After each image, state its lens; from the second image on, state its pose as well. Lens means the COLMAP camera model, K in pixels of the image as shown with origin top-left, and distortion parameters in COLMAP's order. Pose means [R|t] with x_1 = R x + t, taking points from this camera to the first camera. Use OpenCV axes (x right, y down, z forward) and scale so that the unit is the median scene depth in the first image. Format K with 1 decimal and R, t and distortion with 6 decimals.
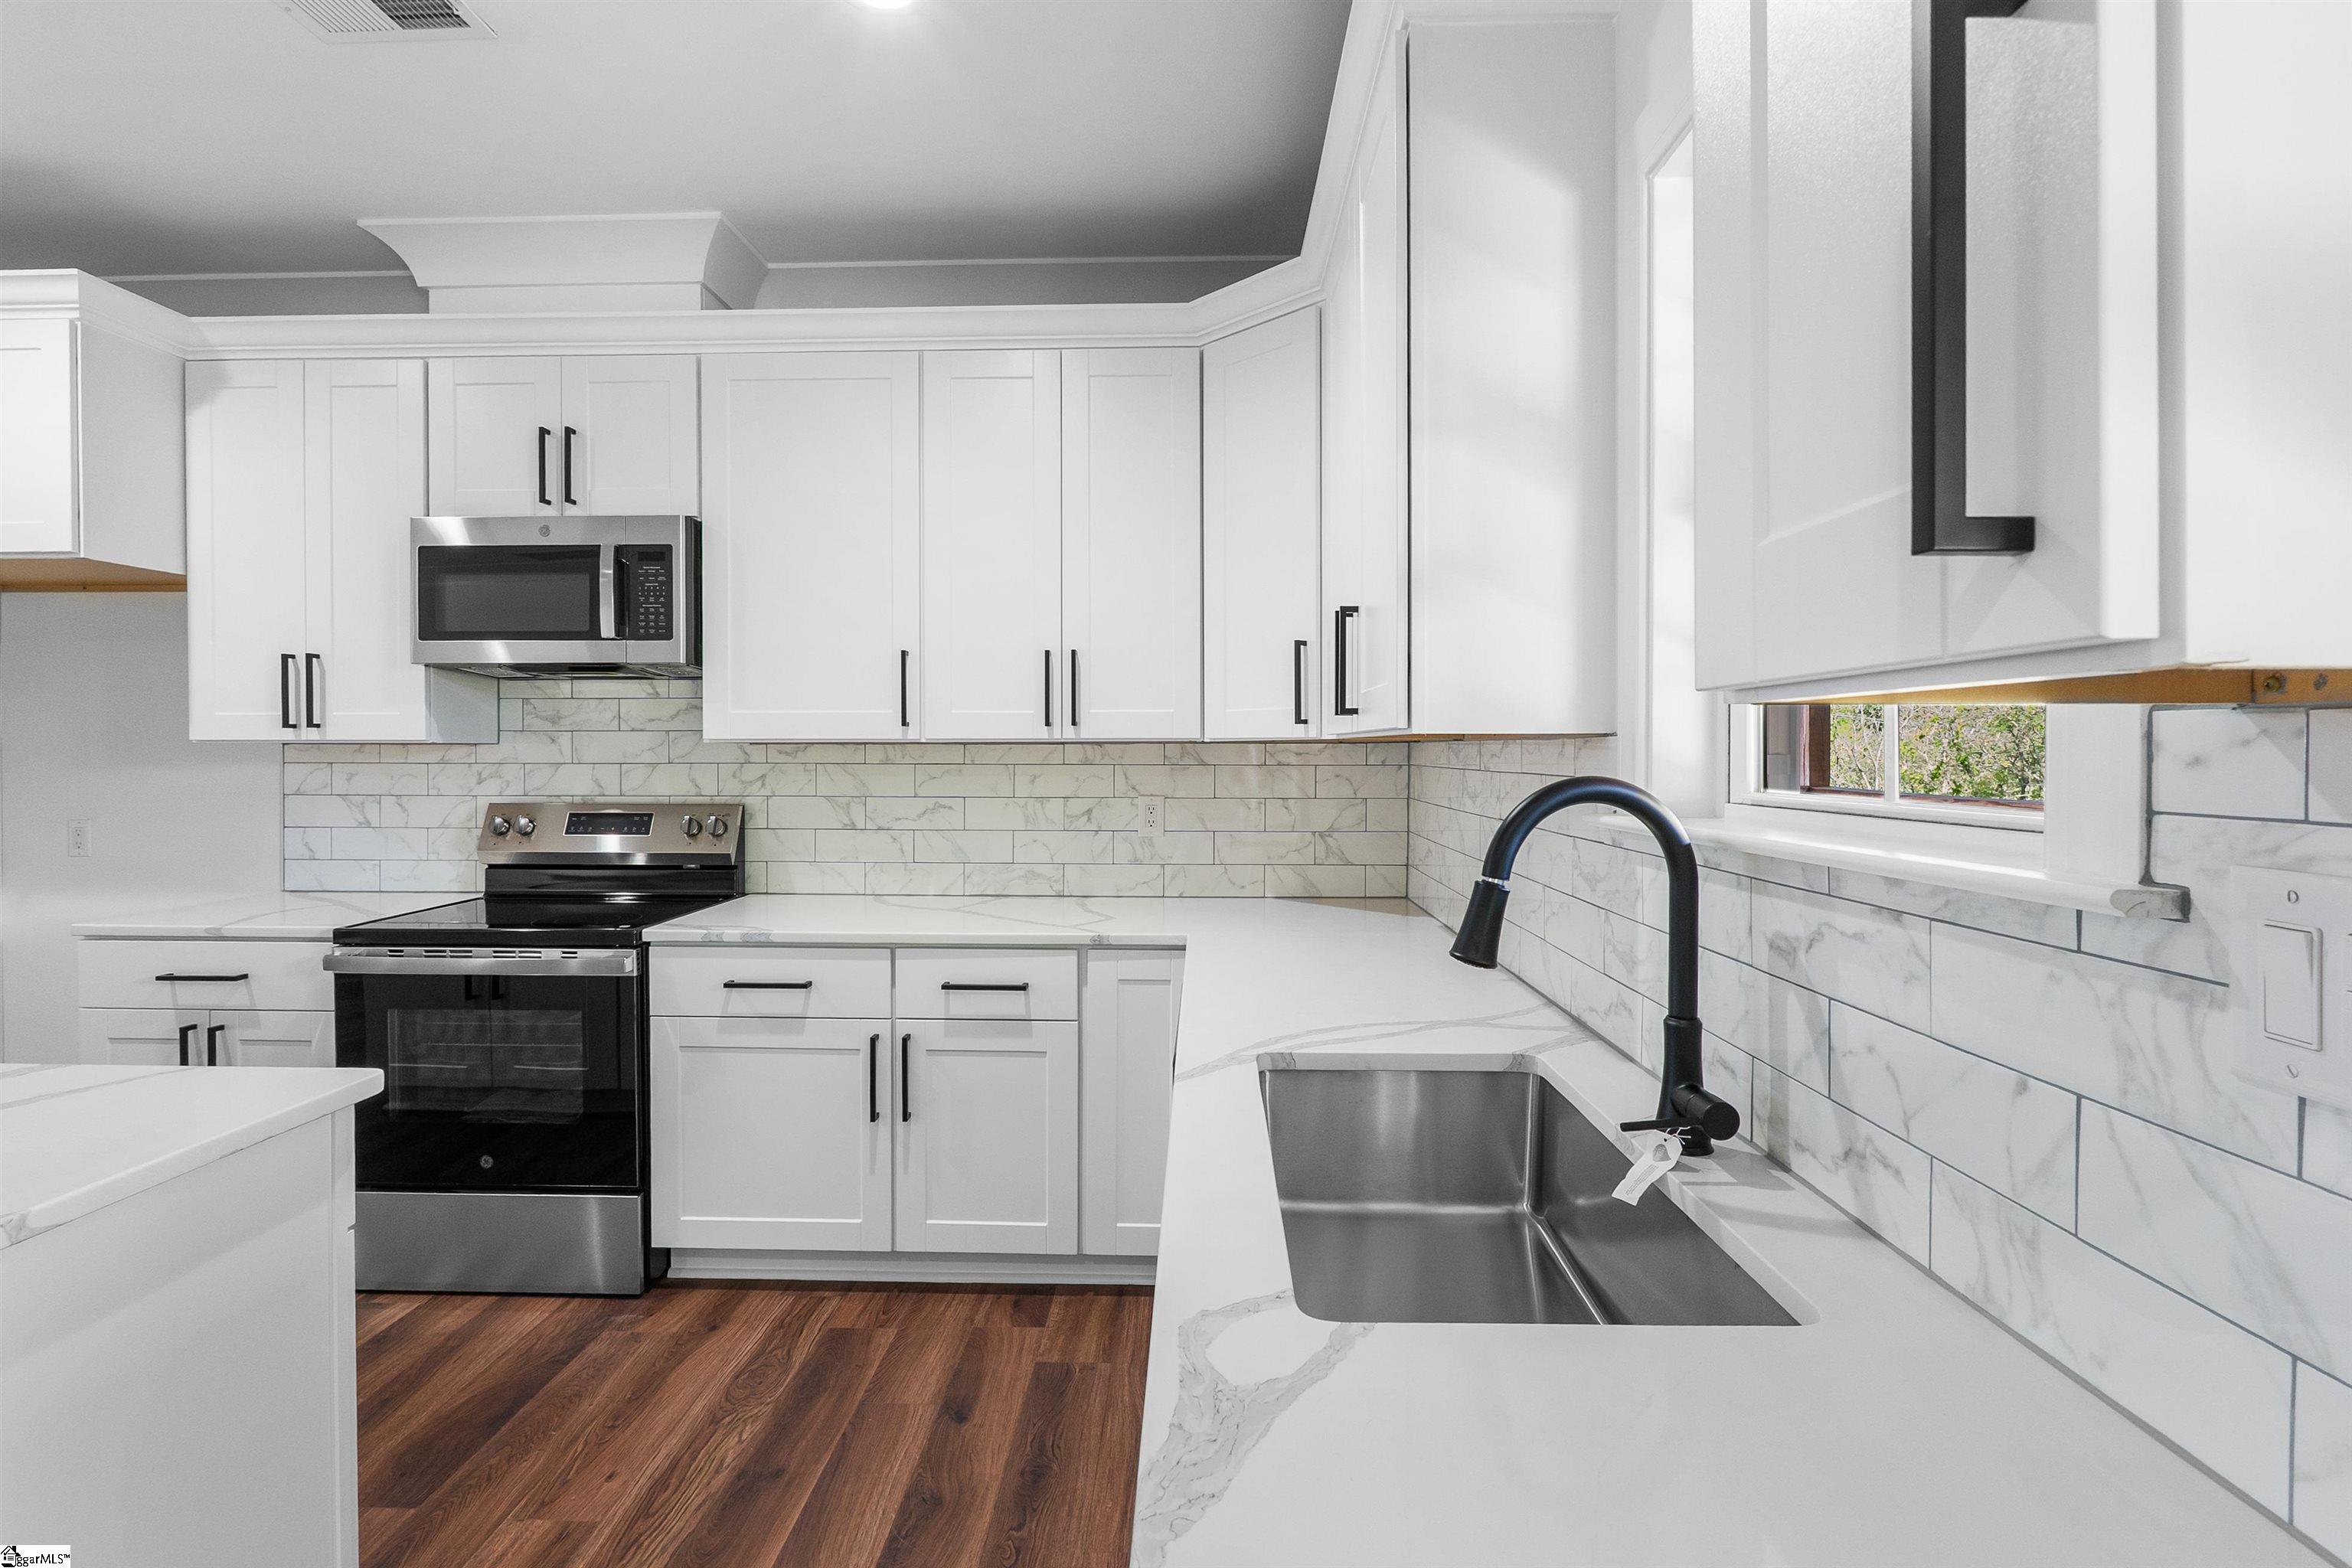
lens RADIAL K [[1091.2, 0, 1167.6], [0, 1091.2, 757.3], [0, 0, 1]] dist [-0.005704, -0.000219]
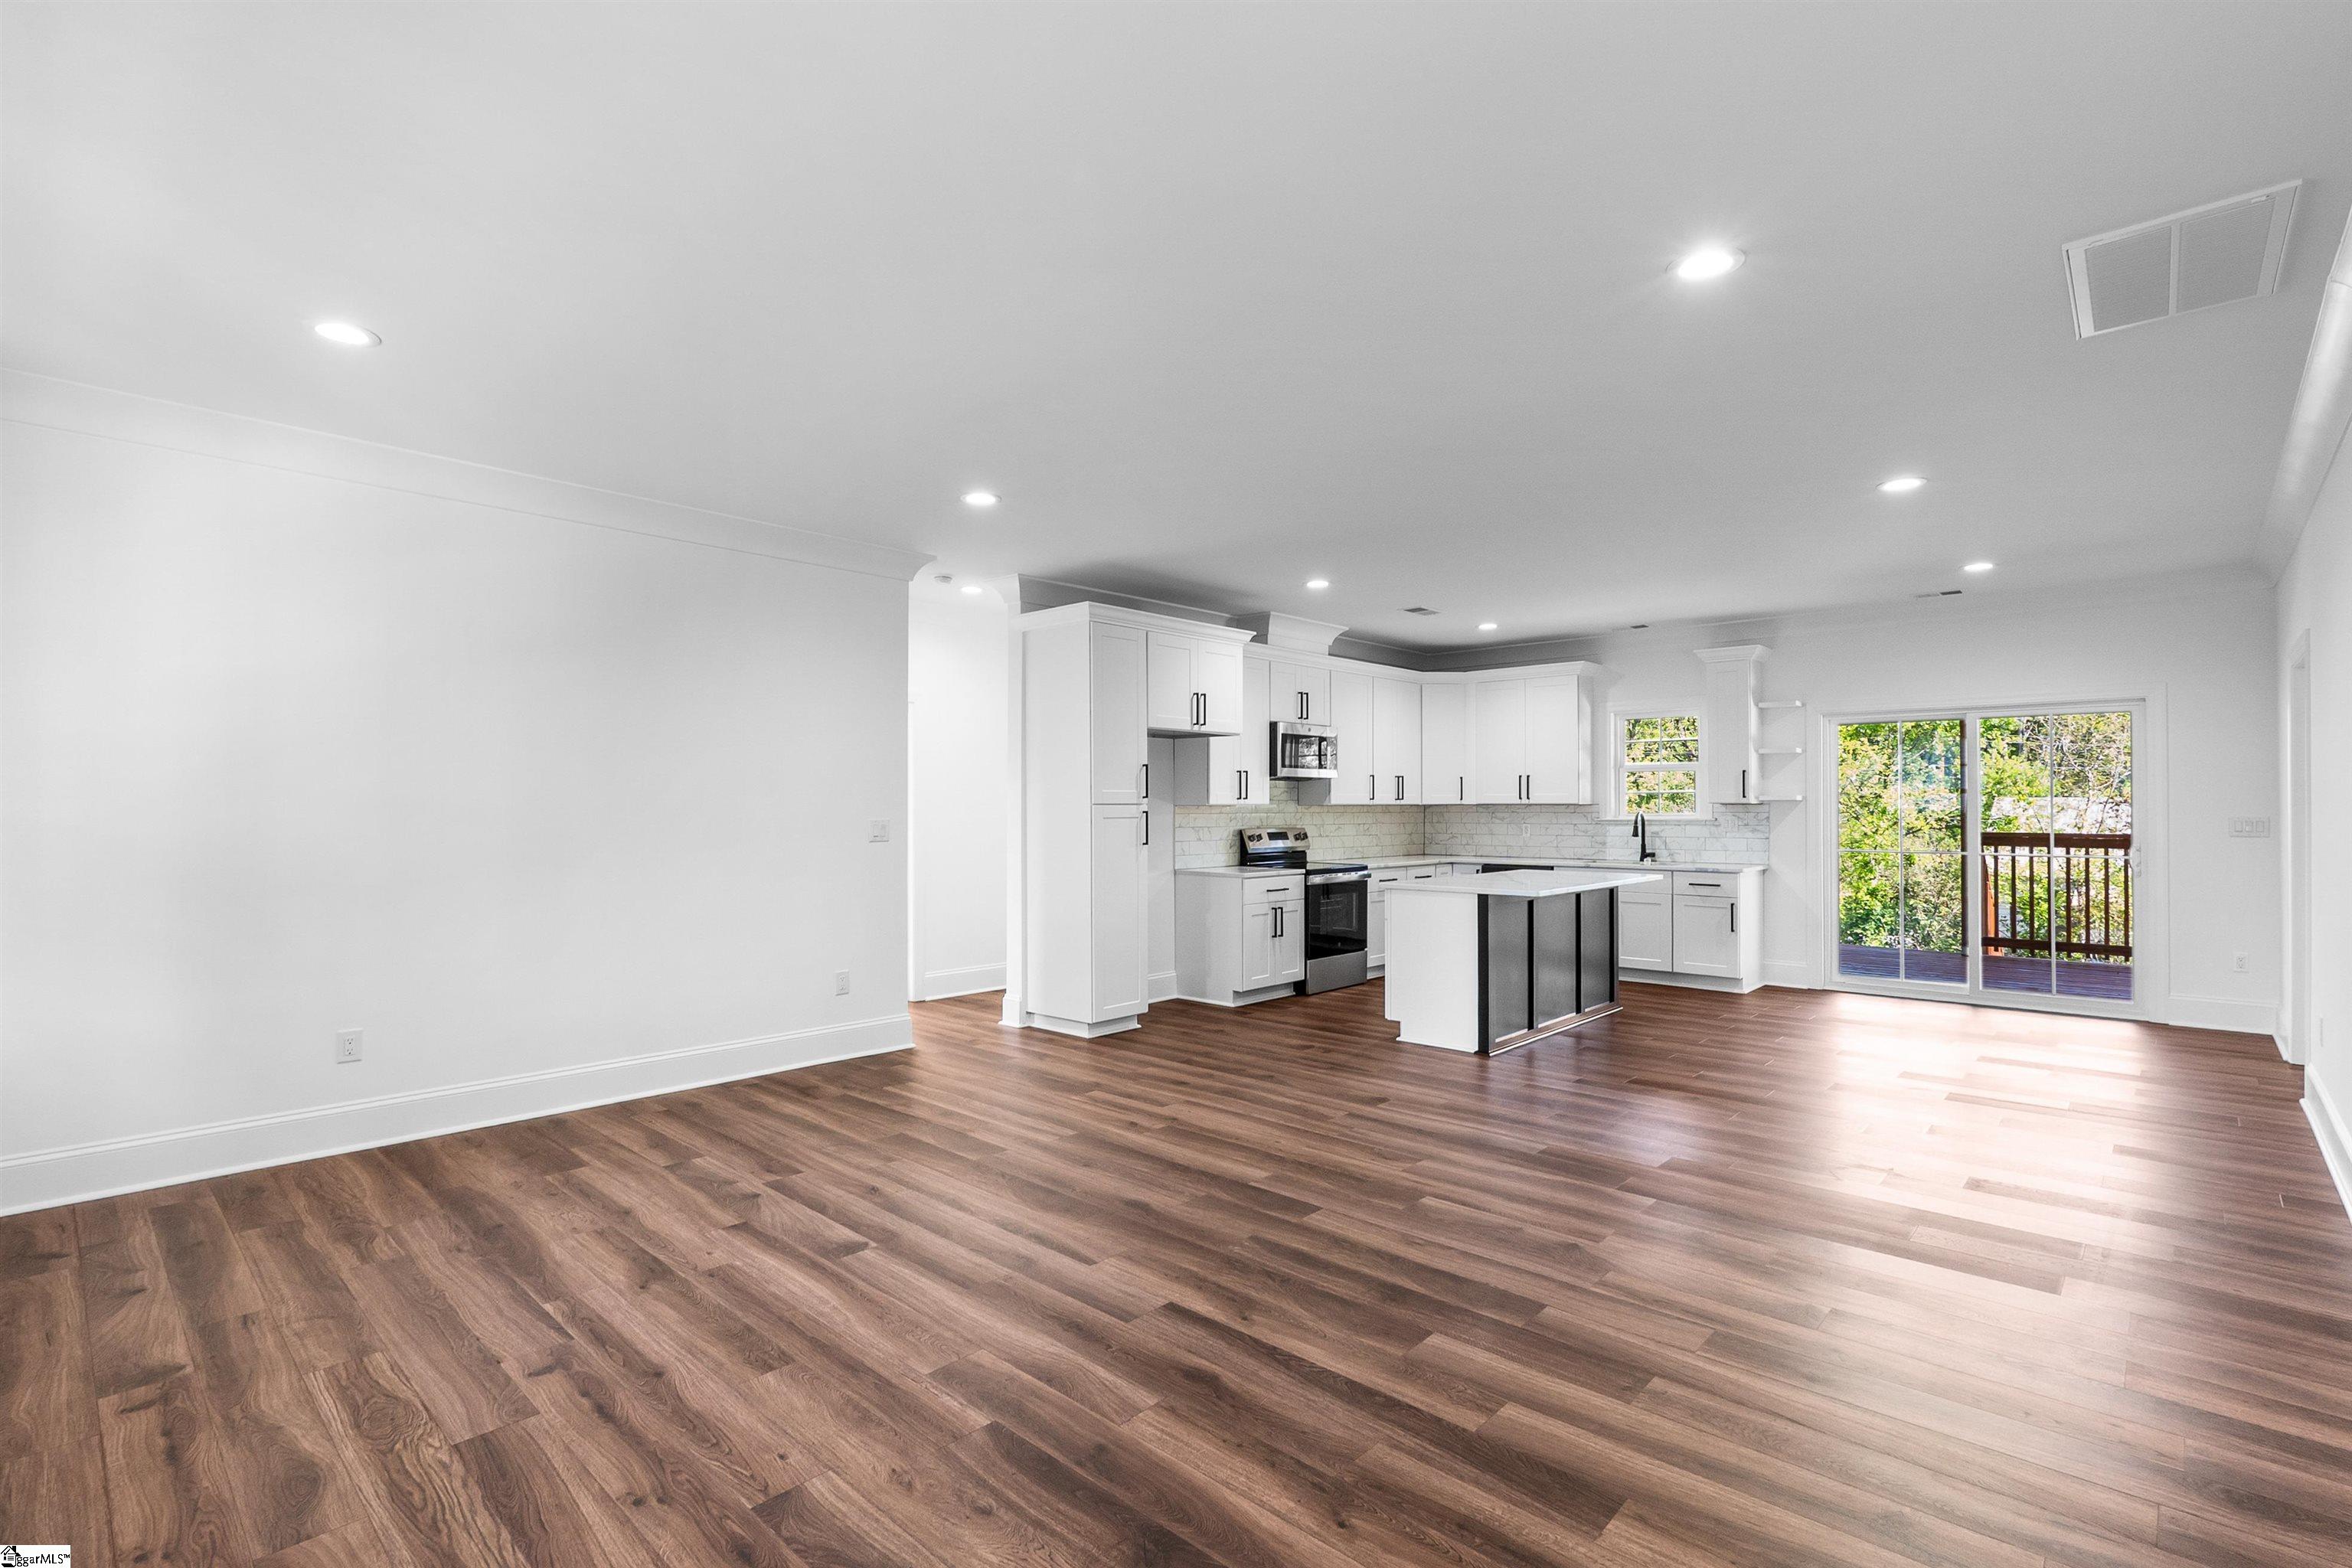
lens RADIAL K [[1076.0, 0, 1167.2], [0, 1076.0, 808.6], [0, 0, 1]] dist [-0.000360, 0.000107]
pose [[0.662089, -0.002874, 0.749420, -2.878458], [0.007709, 0.999966, -0.002976, 0.000132], [-0.749386, 0.007747, 0.662089, -0.564961]]
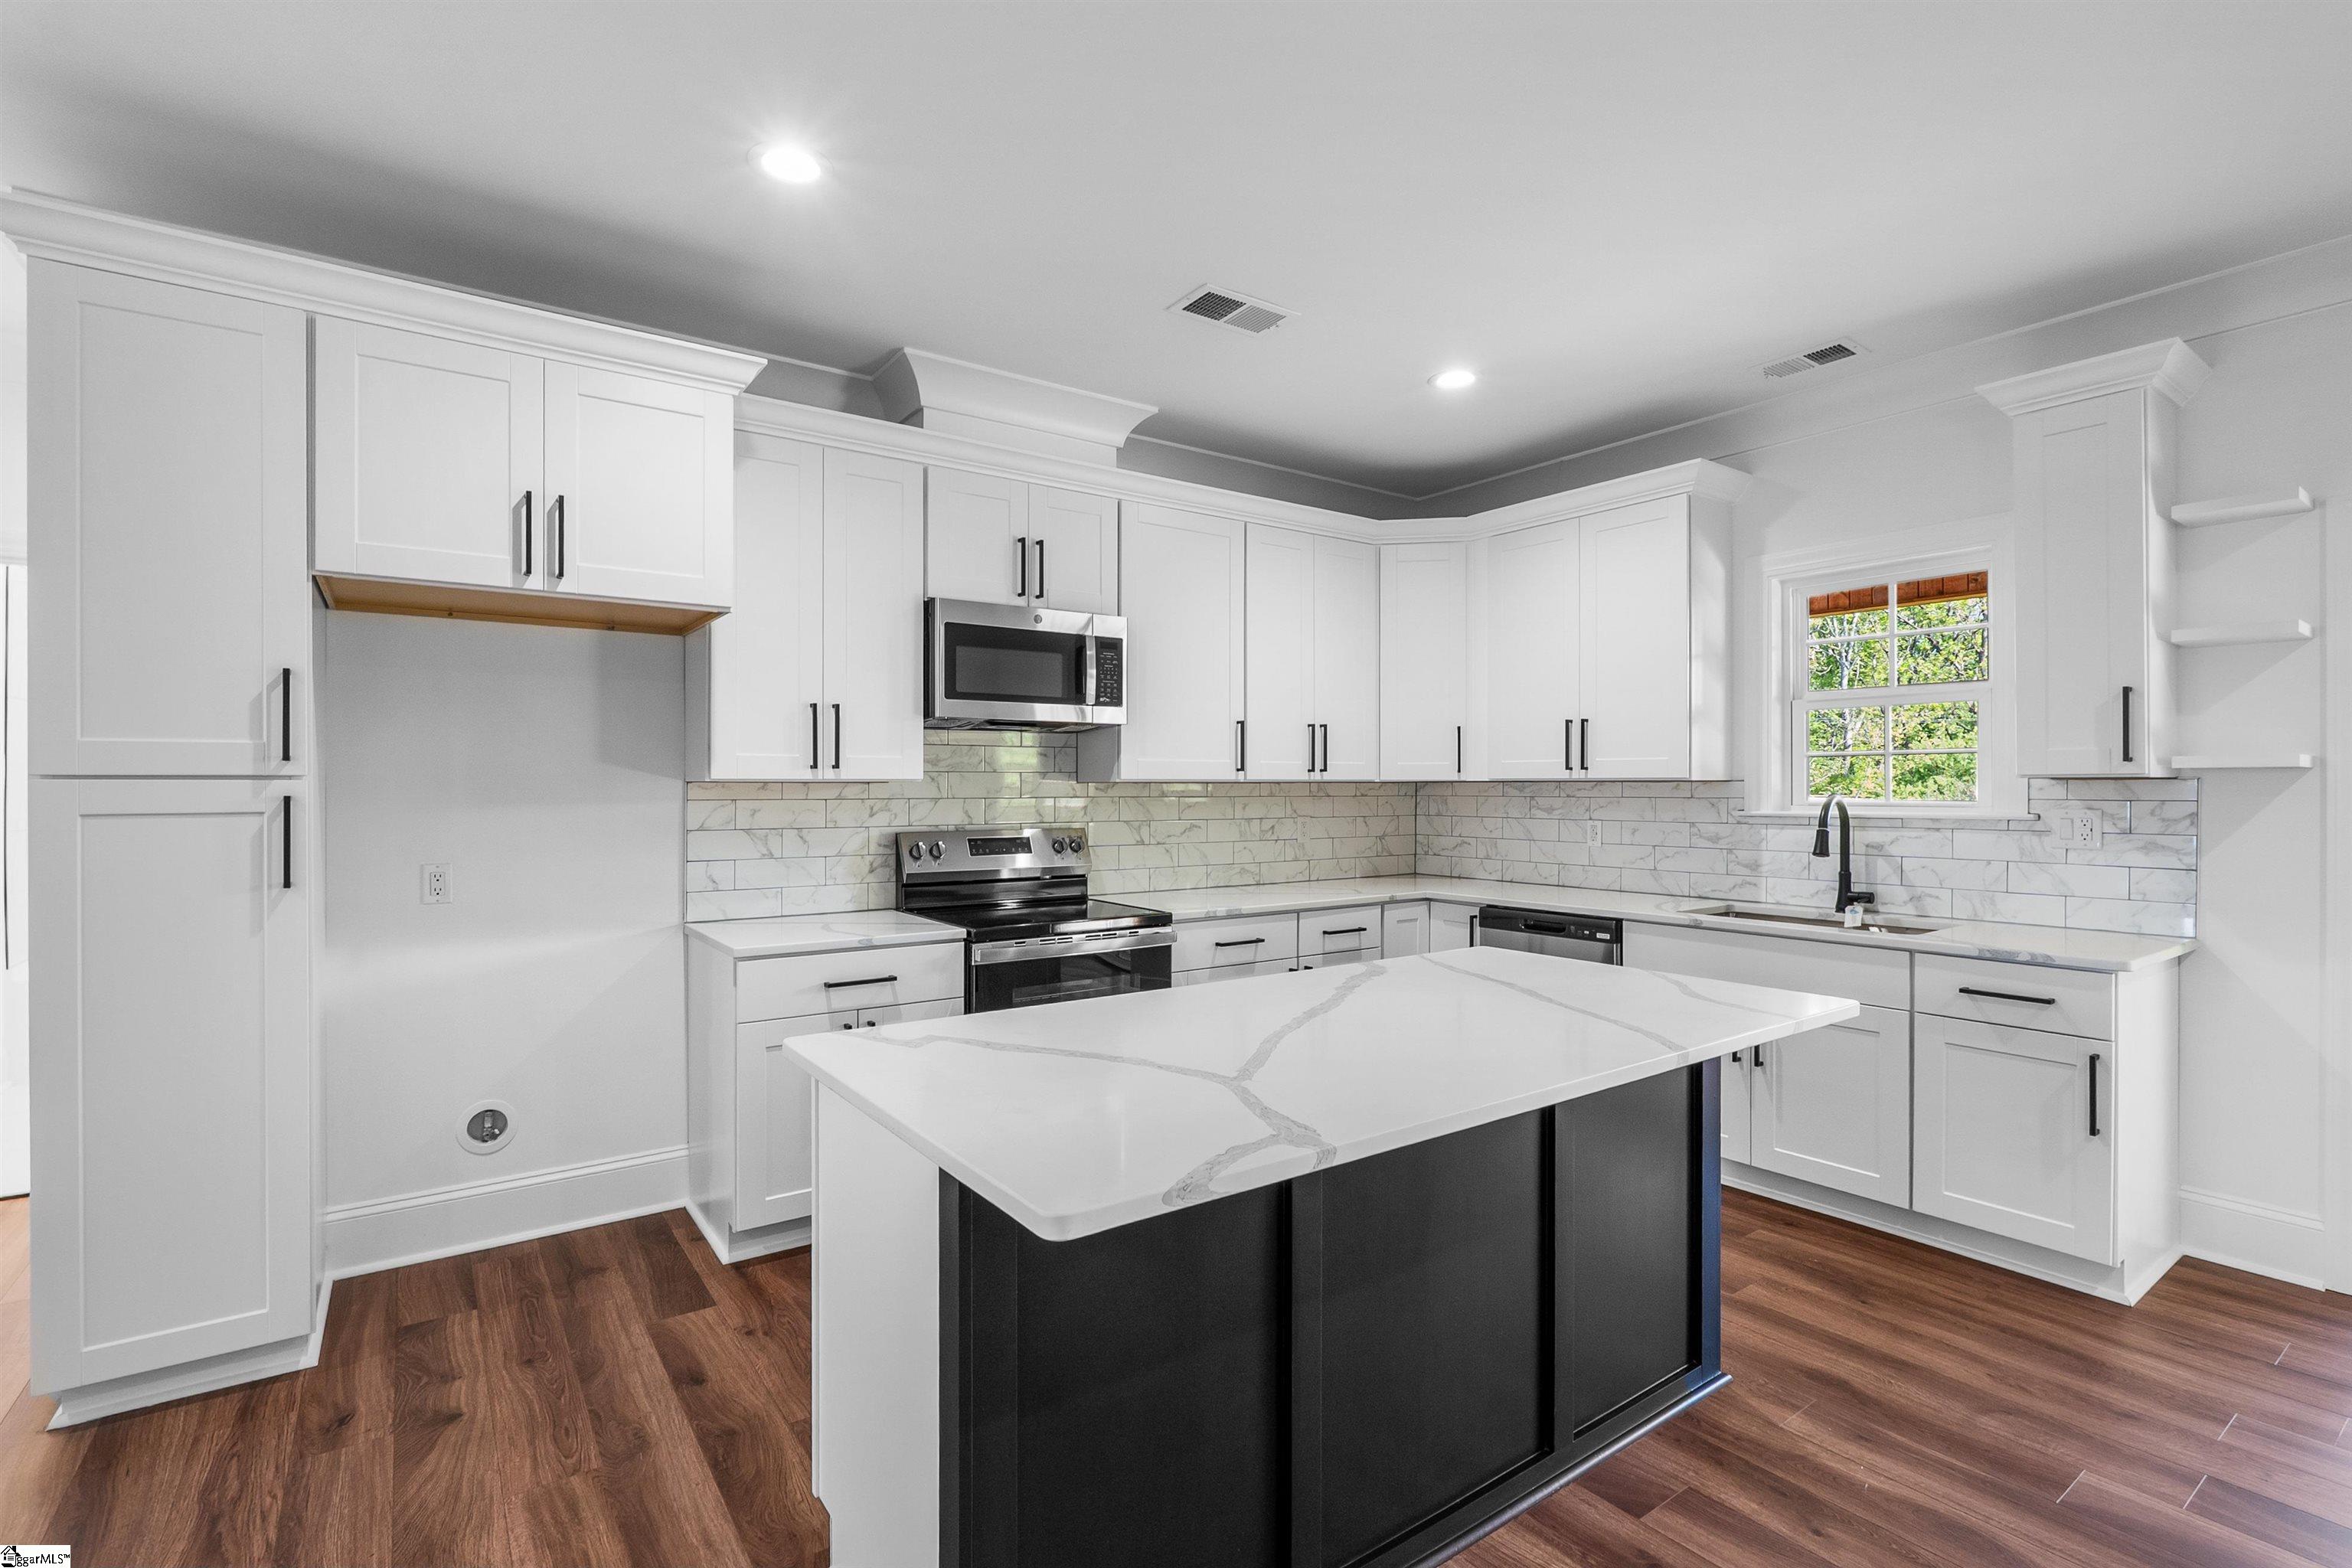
lens RADIAL K [[1076.4, 0, 1168.2], [0, 1076.4, 791.1], [0, 0, 1]] dist [-0.005965, -0.000070]
pose [[0.794812, -0.003505, 0.606846, -1.216428], [0.005593, 0.999983, -0.001550, 0.000520], [-0.606830, 0.004626, 0.794818, -0.114974]]
